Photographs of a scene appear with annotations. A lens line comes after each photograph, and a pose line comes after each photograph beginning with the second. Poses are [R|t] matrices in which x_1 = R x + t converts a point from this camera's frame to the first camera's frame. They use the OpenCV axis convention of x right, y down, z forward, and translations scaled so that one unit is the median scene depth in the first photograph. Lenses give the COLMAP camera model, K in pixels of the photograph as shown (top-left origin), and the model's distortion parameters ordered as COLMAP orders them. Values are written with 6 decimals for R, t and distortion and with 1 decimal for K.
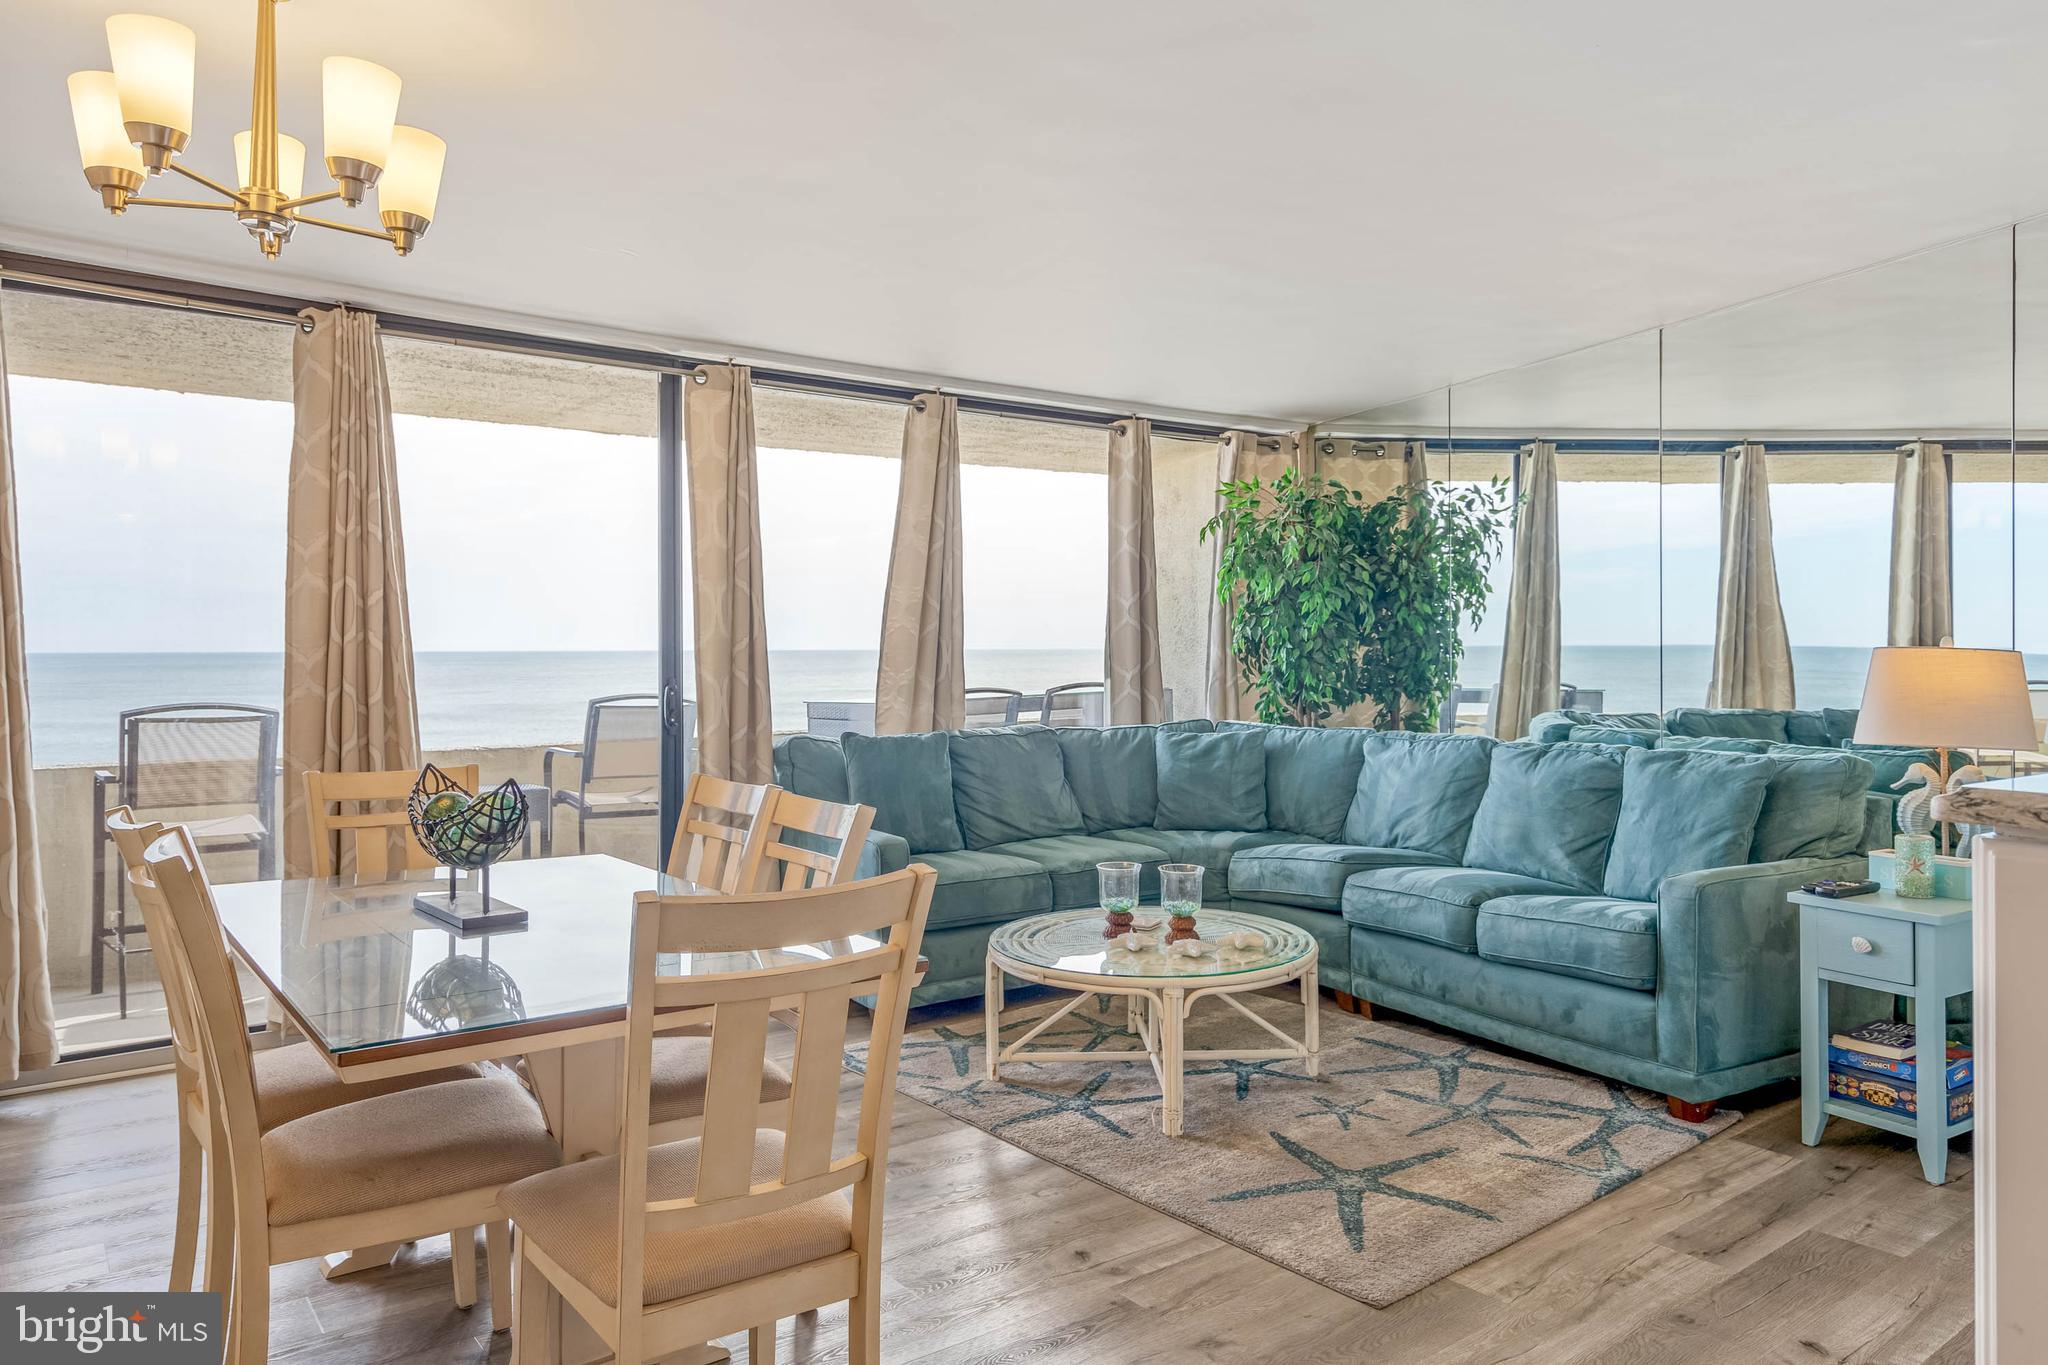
lens RADIAL K [[1363.1, 0, 1027.7], [0, 1363.1, 648.0], [0, 0, 1]] dist [0.003898, -0.002727]
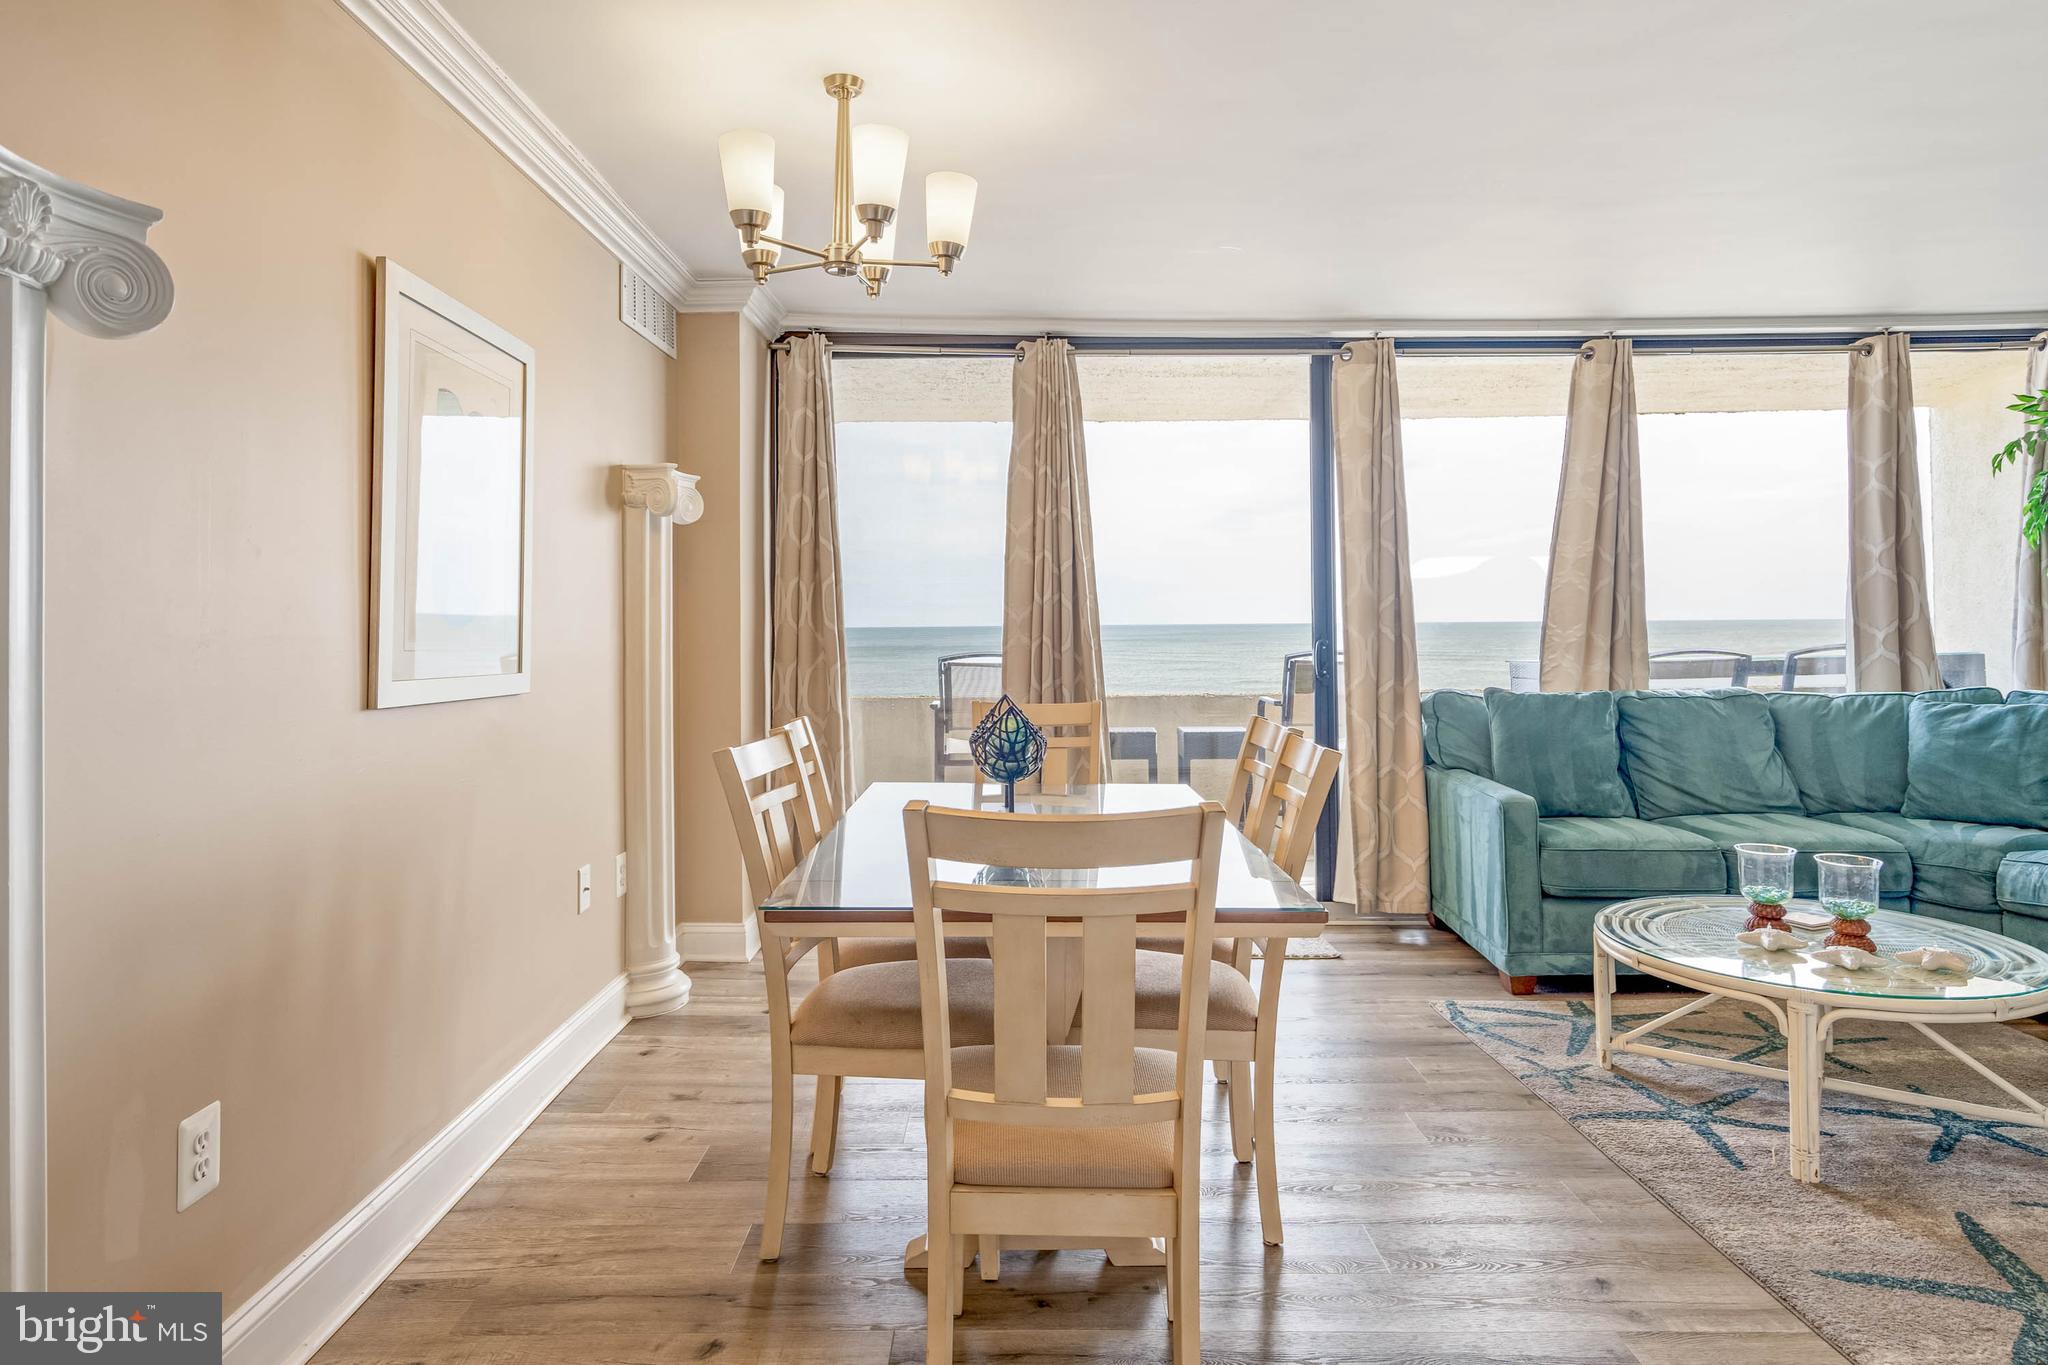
lens RADIAL K [[1188.6, 0, 1009.9], [0, 1188.6, 606.1], [0, 0, 1]] dist [0.008959, -0.003894]
pose [[0.794962, -0.012565, -0.606529, 0.120836], [0.005592, 0.999895, -0.013386, 0.011957], [0.606634, 0.007250, 0.794948, 0.095059]]
